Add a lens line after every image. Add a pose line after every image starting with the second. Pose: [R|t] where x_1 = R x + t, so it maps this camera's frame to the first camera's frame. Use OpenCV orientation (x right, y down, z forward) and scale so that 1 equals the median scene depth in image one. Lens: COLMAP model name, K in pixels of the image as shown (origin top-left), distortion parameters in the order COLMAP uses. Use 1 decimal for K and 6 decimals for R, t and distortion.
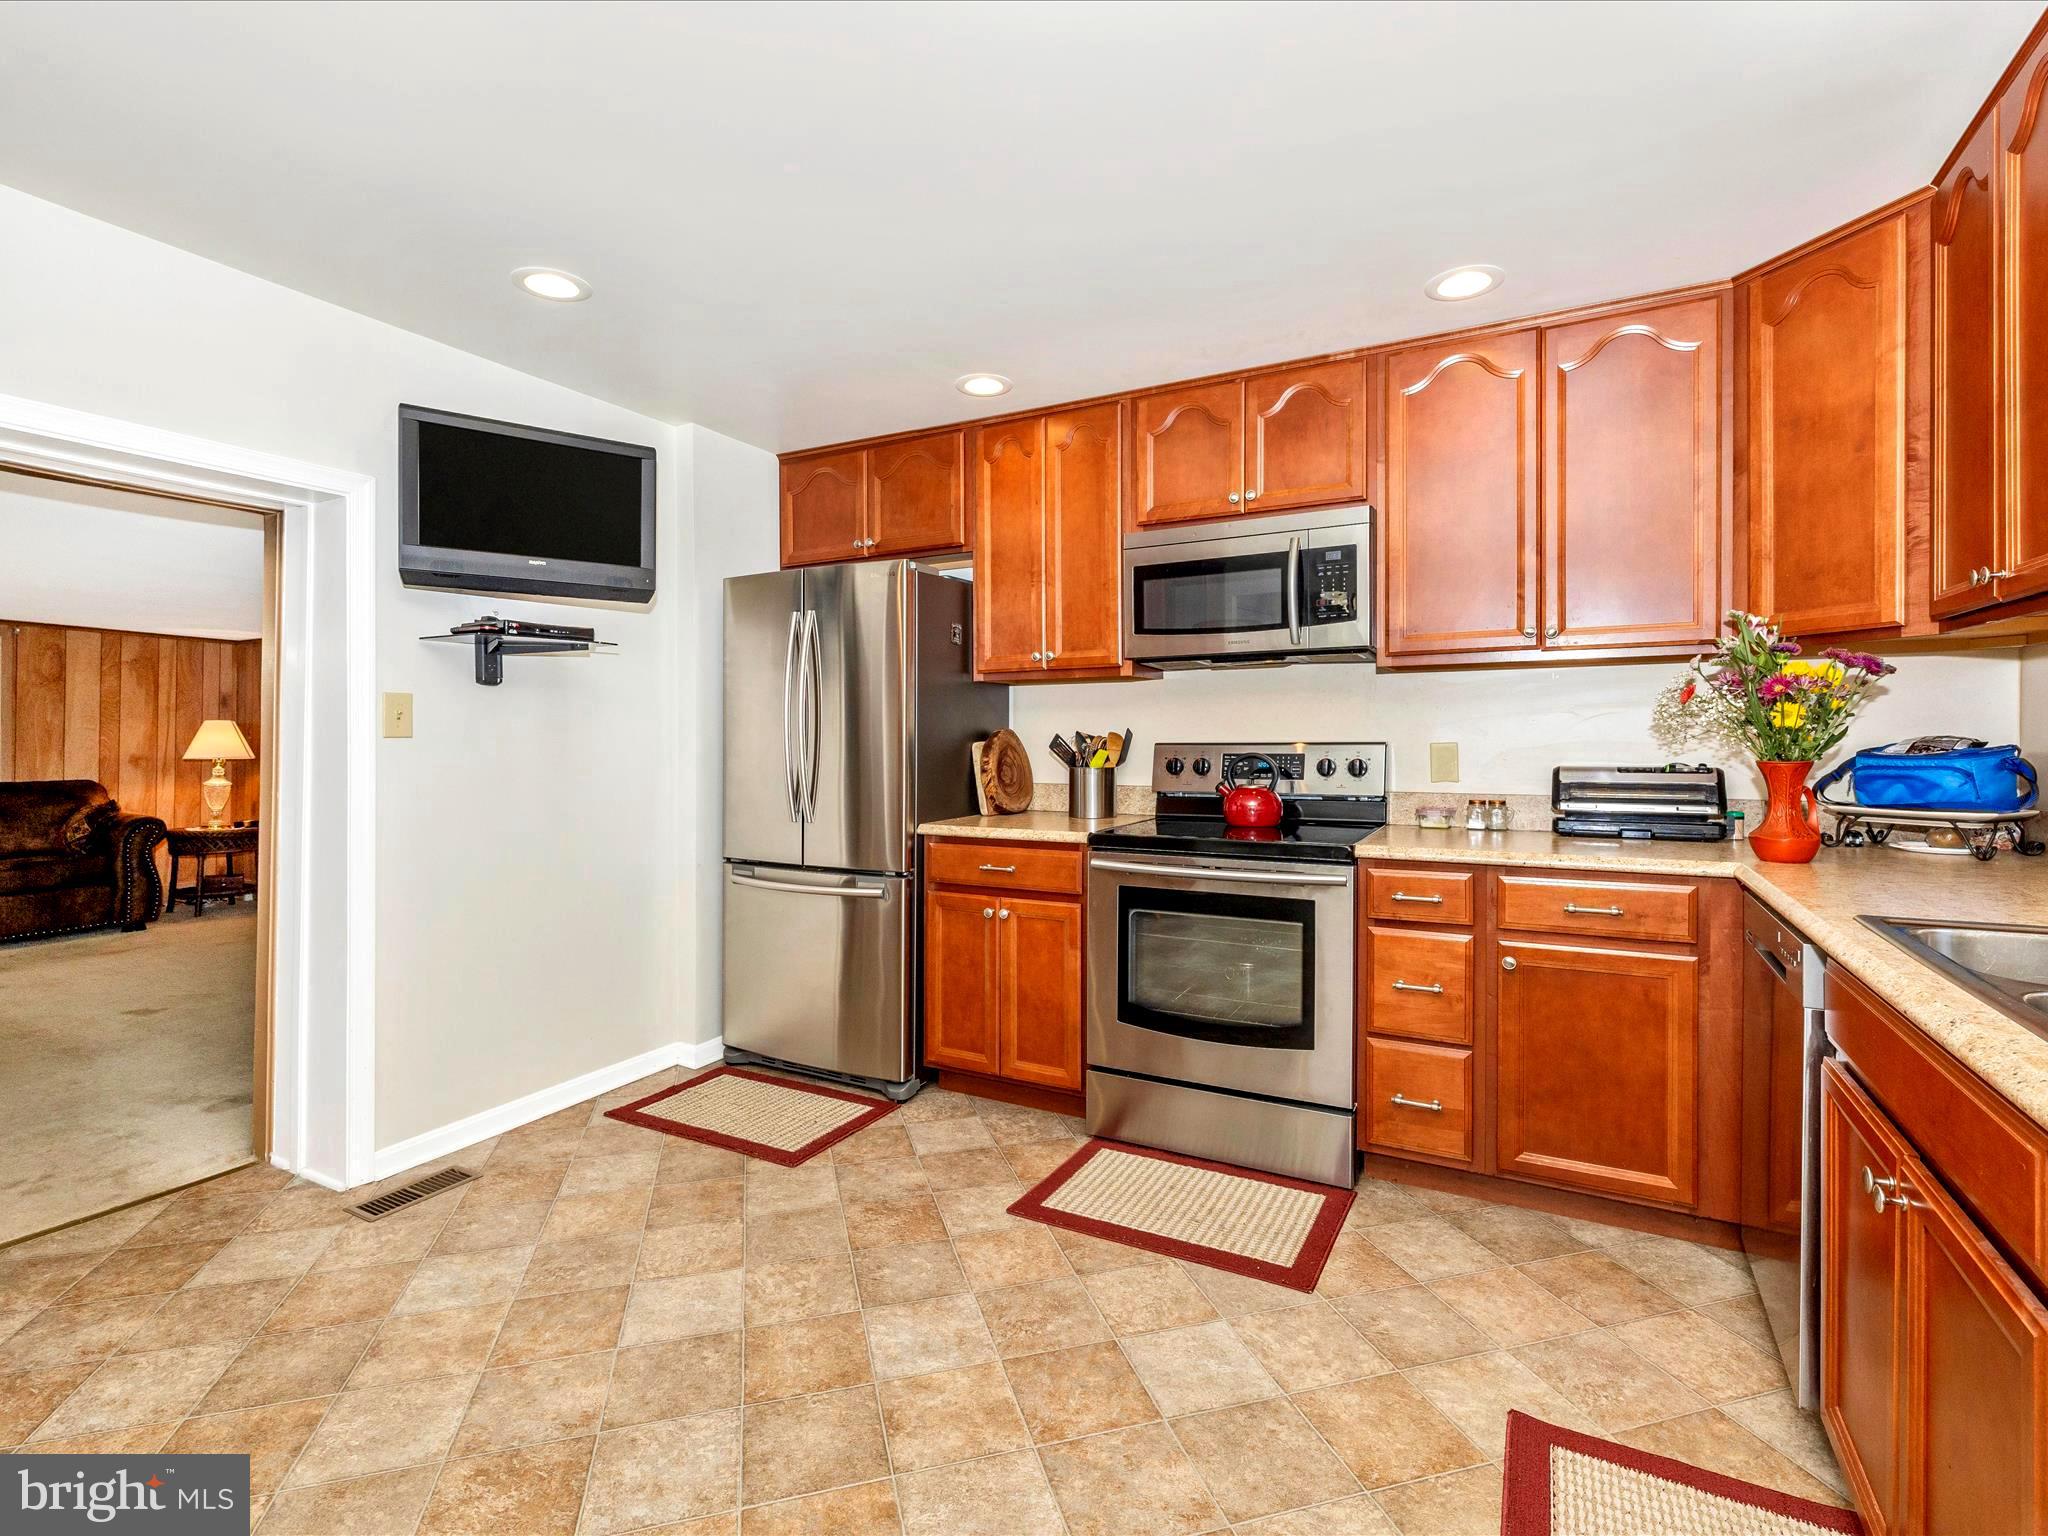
lens RADIAL K [[969.9, 0, 1057.4], [0, 969.9, 739.6], [0, 0, 1]] dist [-0.004237, -0.000258]
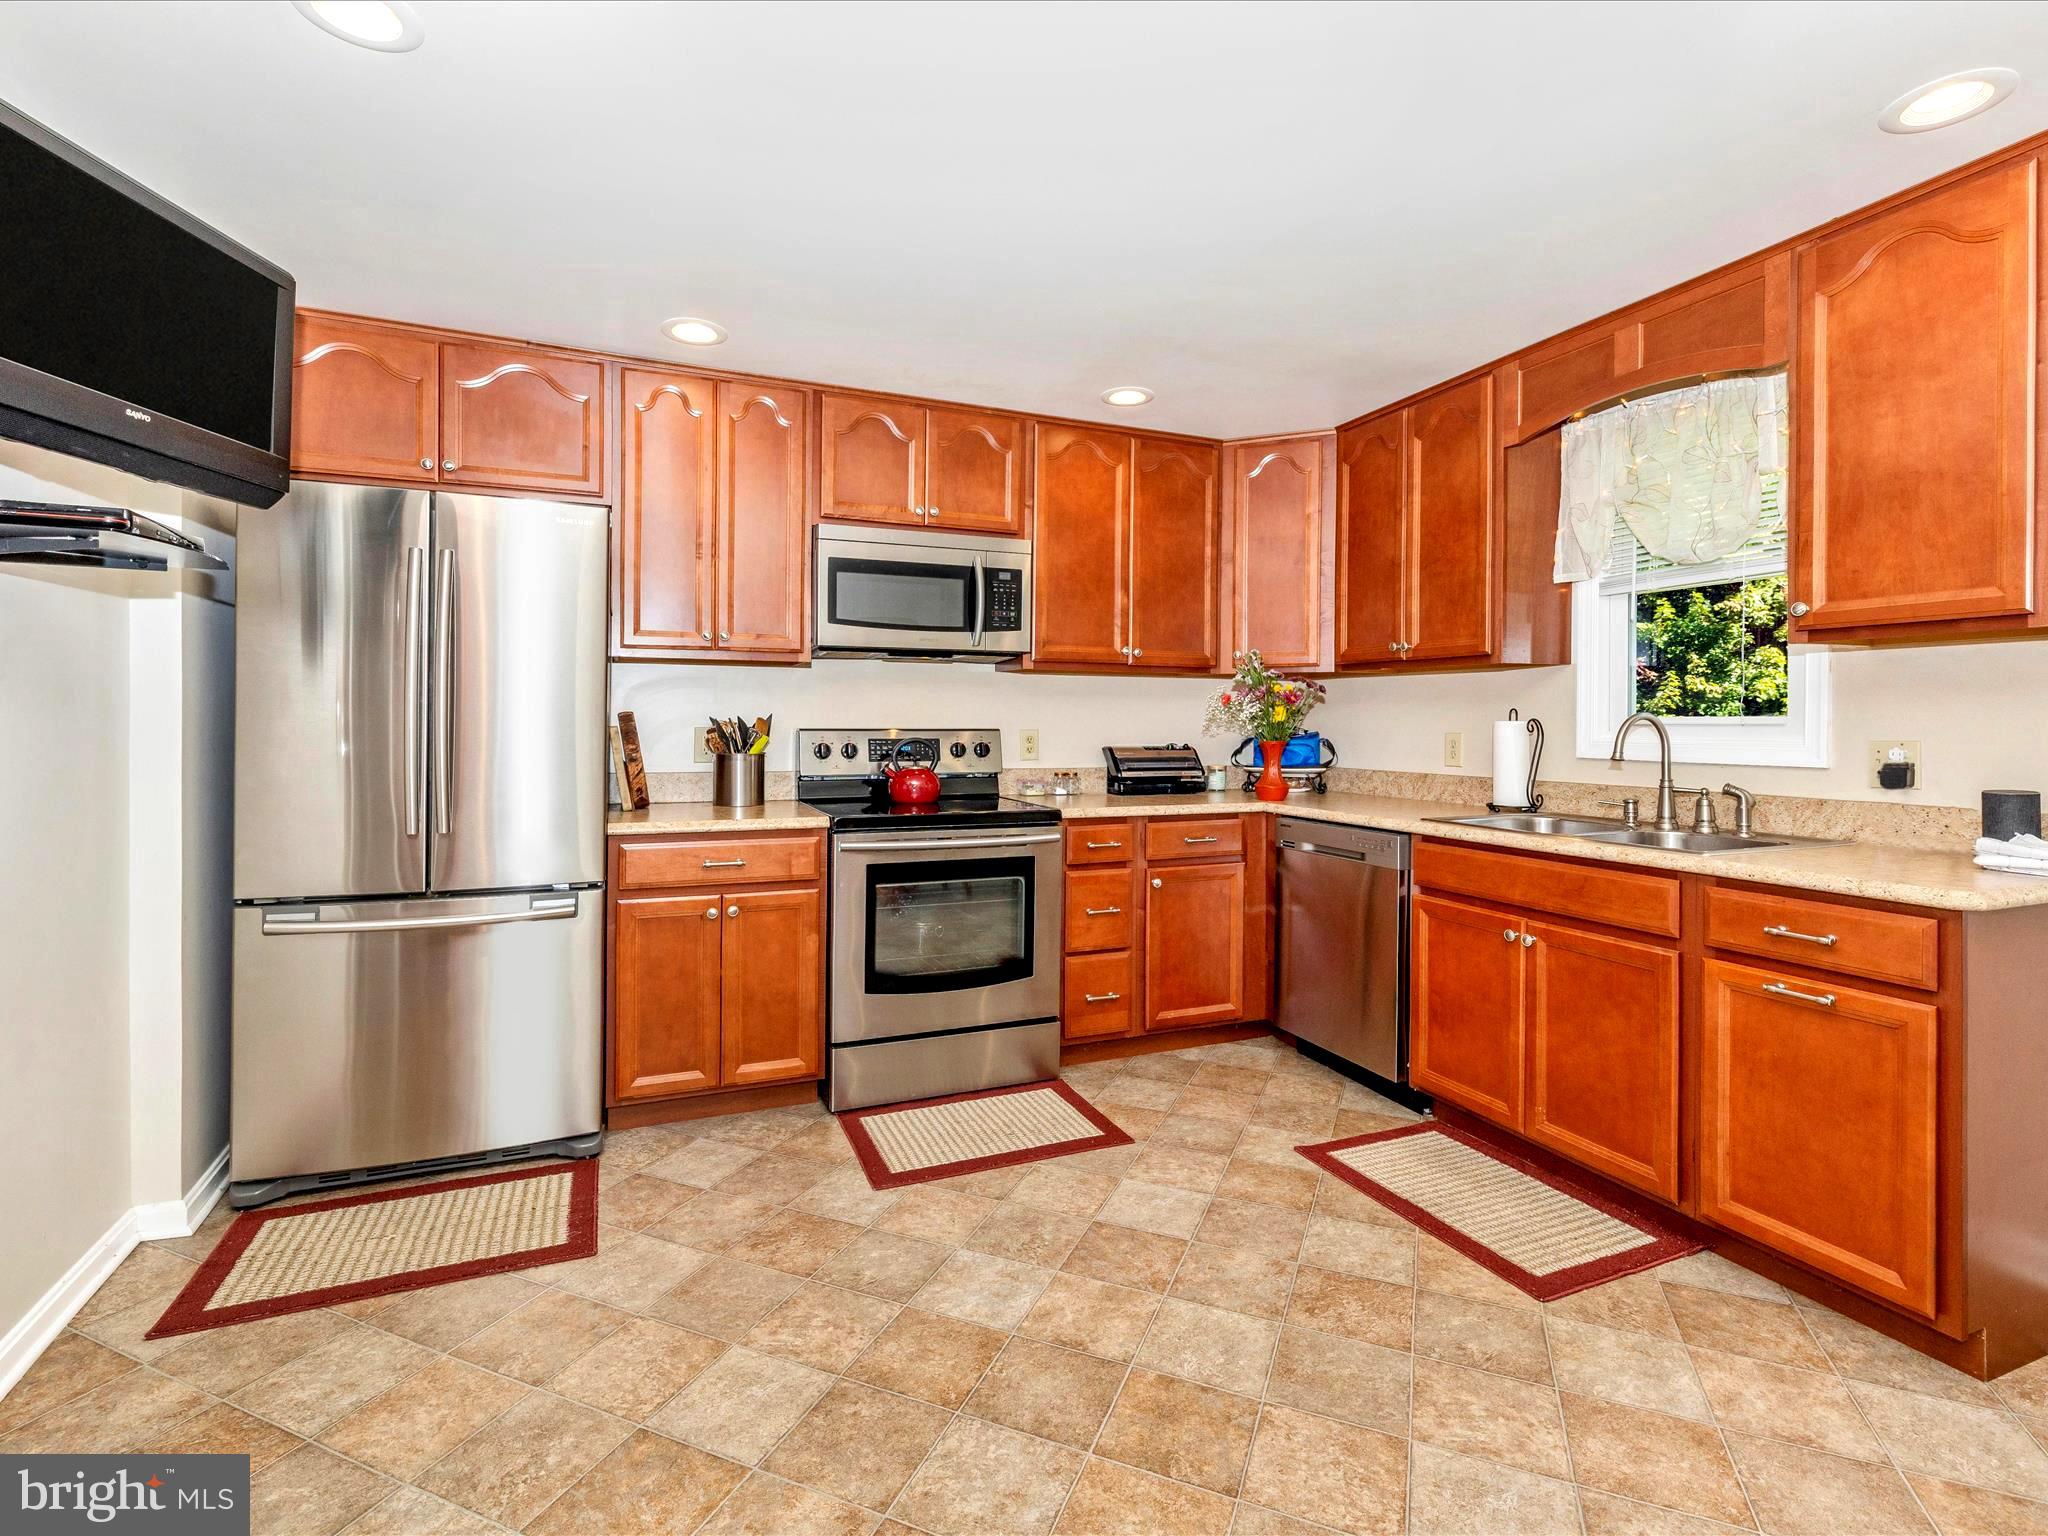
lens RADIAL K [[959.3, 0, 1026.8], [0, 959.3, 729.8], [0, 0, 1]] dist [-0.001970, 0.000271]
pose [[0.629505, 0.002735, 0.776992, -0.674072], [-0.007052, 0.999973, 0.002194, 0.001625], [-0.776964, -0.006860, 0.629507, 0.226606]]
